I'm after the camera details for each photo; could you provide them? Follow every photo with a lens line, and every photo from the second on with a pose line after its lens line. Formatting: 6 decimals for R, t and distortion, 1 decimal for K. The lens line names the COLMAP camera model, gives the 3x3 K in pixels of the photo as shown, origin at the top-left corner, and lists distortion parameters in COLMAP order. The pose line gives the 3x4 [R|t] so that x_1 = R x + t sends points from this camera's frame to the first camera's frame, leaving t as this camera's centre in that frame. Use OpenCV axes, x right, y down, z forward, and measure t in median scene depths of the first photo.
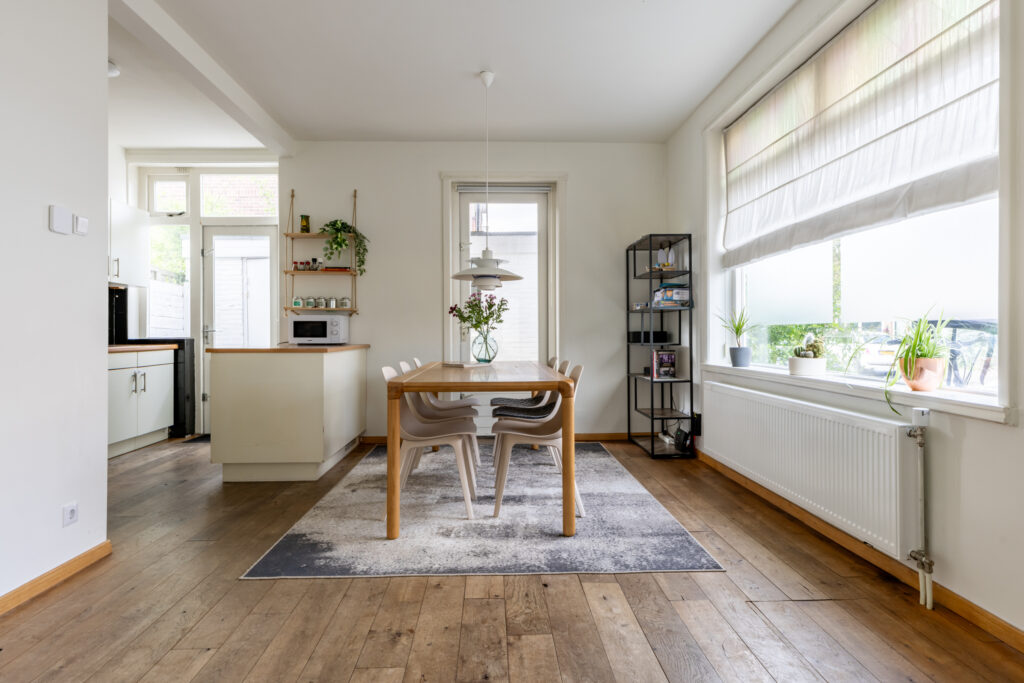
lens RADIAL K [[590.1, 0, 509.2], [0, 590.1, 342.6], [0, 0, 1]] dist [-0.005552, -0.003212]
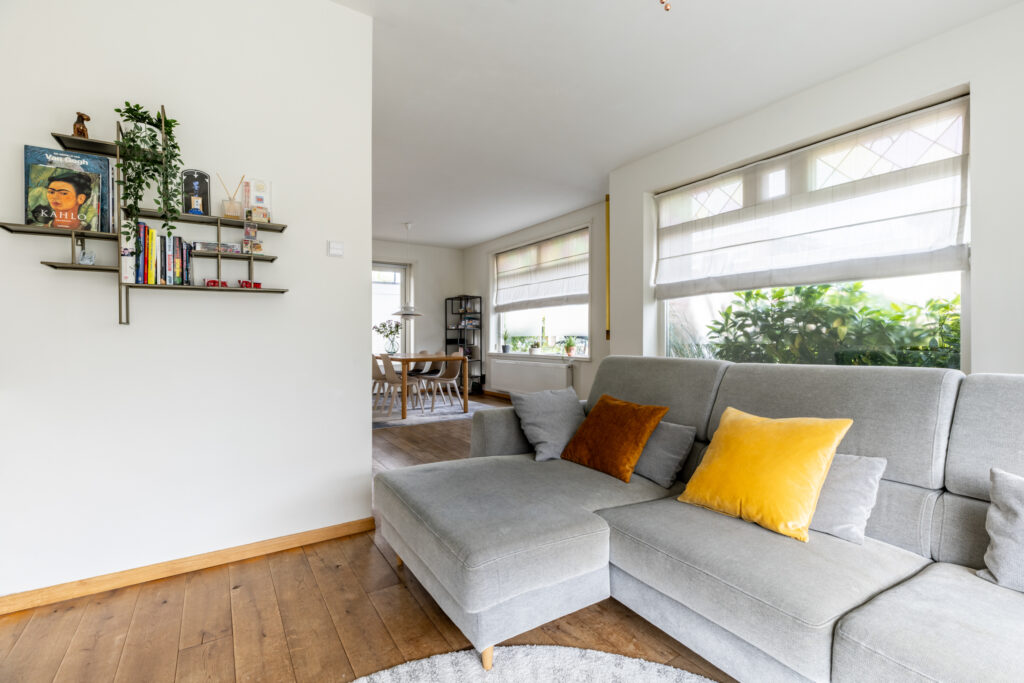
lens RADIAL K [[463.0, 0, 509.4], [0, 463.0, 344.5], [0, 0, 1]] dist [0.003622, -0.002396]
pose [[0.857588, -0.003651, 0.514324, -0.511349], [0.007218, 0.999962, -0.004936, 0.012125], [-0.514286, 0.007945, 0.857582, -0.584351]]
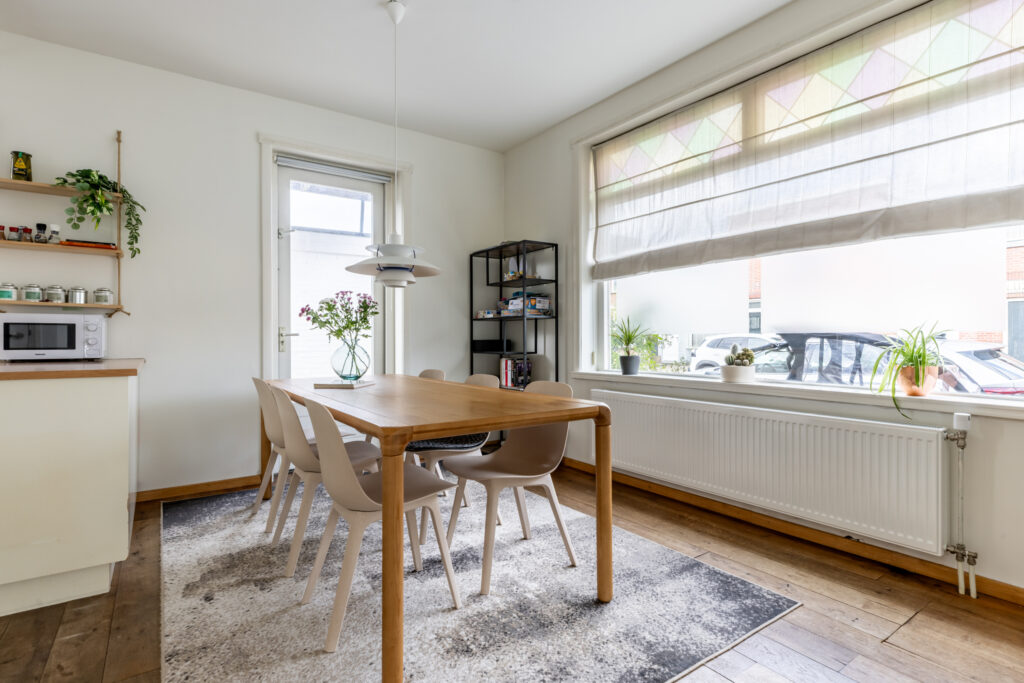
lens RADIAL K [[505.8, 0, 513.5], [0, 505.8, 346.7], [0, 0, 1]] dist [-0.003543, -0.001269]
pose [[0.838107, -0.006906, 0.545461, -0.224989], [0.008150, 0.999967, 0.000137, -0.008308], [-0.545444, 0.004331, 0.838136, 0.304215]]
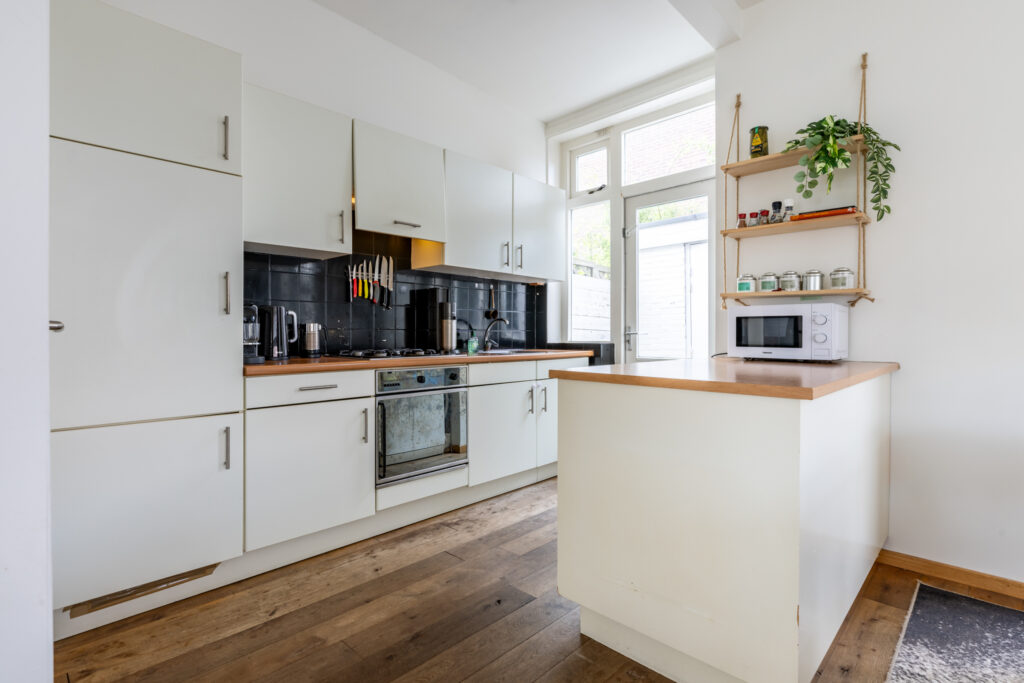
lens RADIAL K [[505.8, 0, 522.2], [0, 505.8, 330.7], [0, 0, 1]] dist [-0.003543, -0.001269]
pose [[0.701957, -0.001913, -0.712216, -0.181672], [-0.014544, 0.999749, -0.017020, -0.013633], [0.712070, 0.022306, 0.701754, 0.564088]]
